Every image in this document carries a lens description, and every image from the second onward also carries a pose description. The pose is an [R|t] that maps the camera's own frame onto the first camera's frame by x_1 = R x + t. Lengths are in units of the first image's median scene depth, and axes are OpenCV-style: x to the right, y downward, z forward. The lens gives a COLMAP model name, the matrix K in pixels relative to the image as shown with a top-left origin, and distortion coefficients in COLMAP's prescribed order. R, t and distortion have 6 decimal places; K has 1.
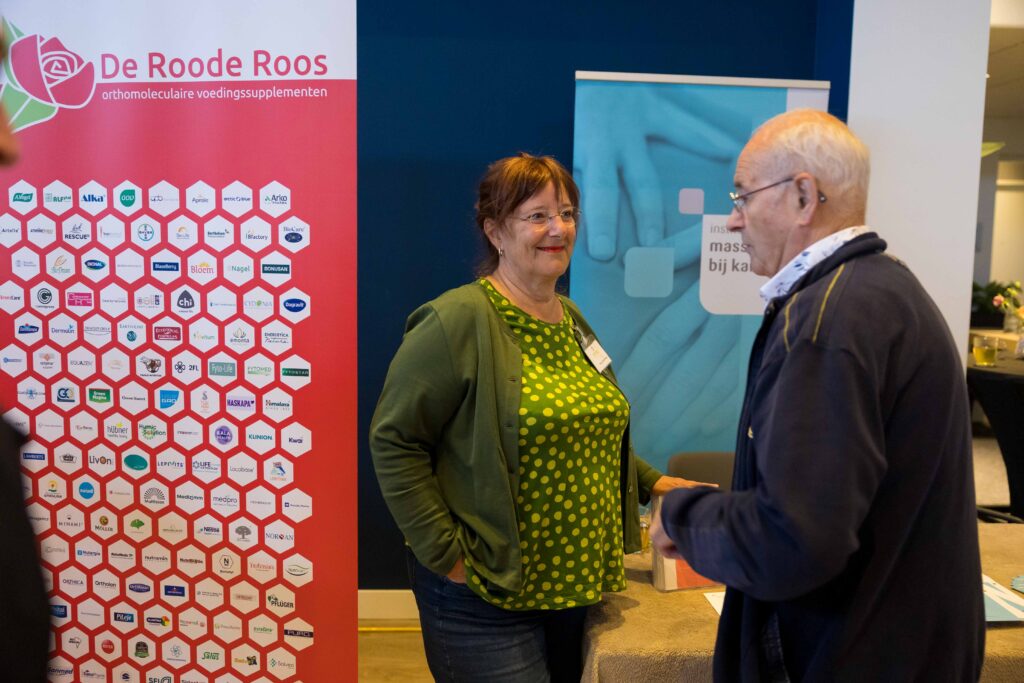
lens RADIAL K [[929.5, 0, 511.6], [0, 929.5, 342.9], [0, 0, 1]] dist [0.009655, 0.000000]
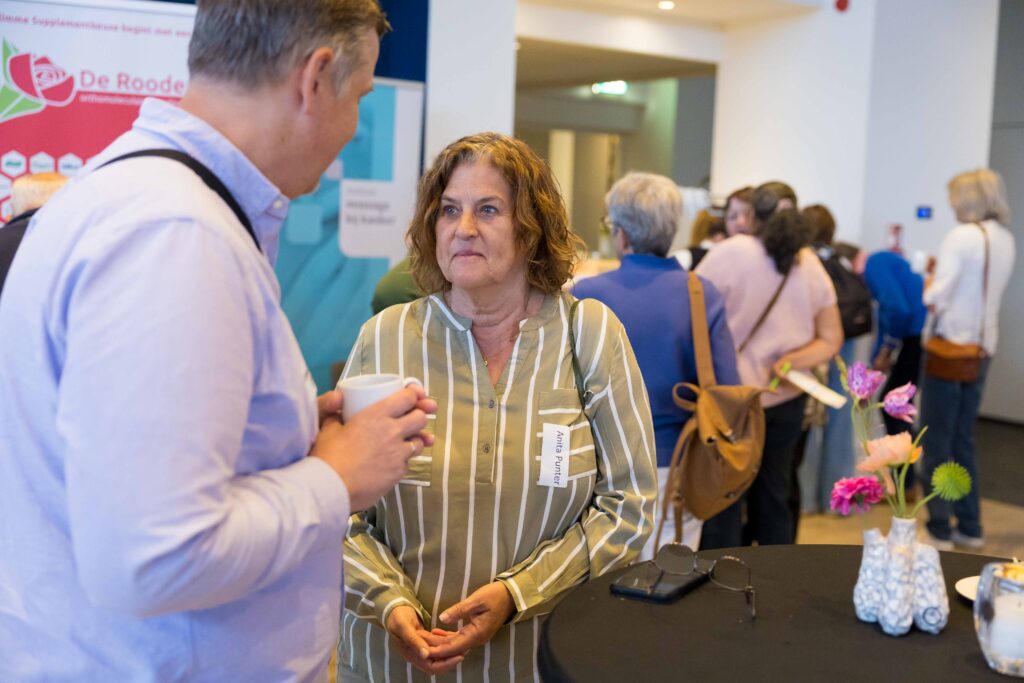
lens RADIAL K [[1344.6, 0, 512.0], [0, 1344.6, 341.6], [0, 0, 1]] dist [-0.046990, 0.000000]
pose [[0.829378, -0.035512, 0.557558, -1.054702], [0.032700, 0.999352, 0.015010, 0.110307], [-0.557730, 0.005783, 0.830002, -1.126291]]
